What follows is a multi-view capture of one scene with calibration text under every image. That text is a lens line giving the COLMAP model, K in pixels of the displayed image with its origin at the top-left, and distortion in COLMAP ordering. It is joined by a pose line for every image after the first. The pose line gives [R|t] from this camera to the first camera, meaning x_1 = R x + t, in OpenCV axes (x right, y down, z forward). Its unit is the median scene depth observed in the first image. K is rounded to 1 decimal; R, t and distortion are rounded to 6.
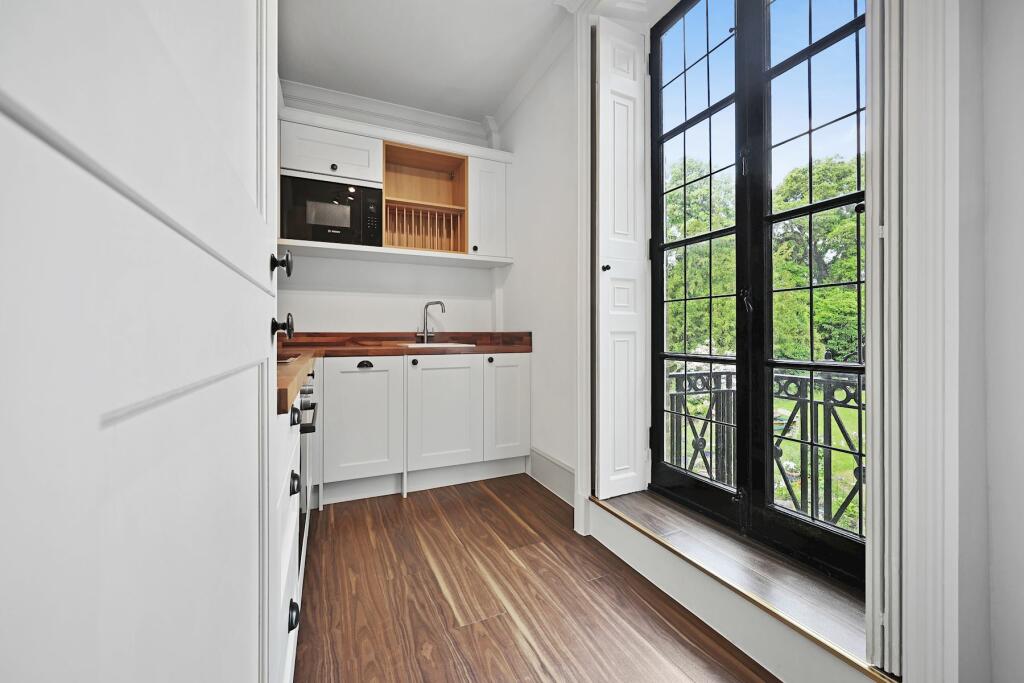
lens RADIAL K [[413.6, 0, 513.4], [0, 413.6, 333.1], [0, 0, 1]] dist [-0.002182, -0.000635]
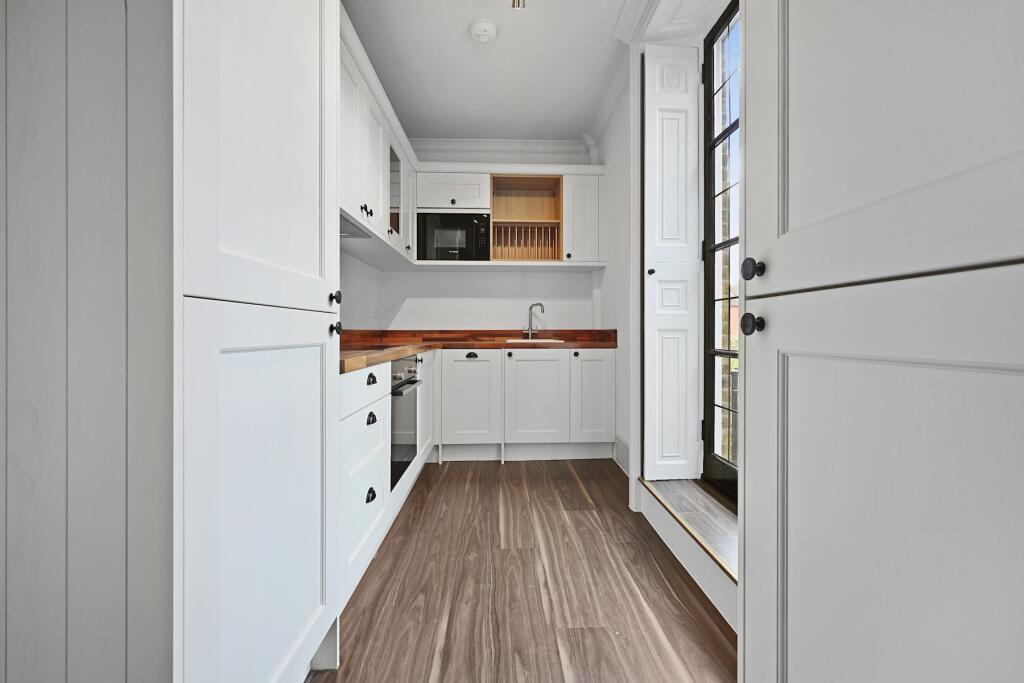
lens RADIAL K [[413.6, 0, 513.4], [0, 413.6, 333.1], [0, 0, 1]] dist [-0.002182, -0.000635]
pose [[0.926283, 0.002174, -0.376822, 0.249789], [0.000208, 0.999980, 0.006282, -0.000318], [0.376828, -0.005897, 0.926264, -0.137226]]
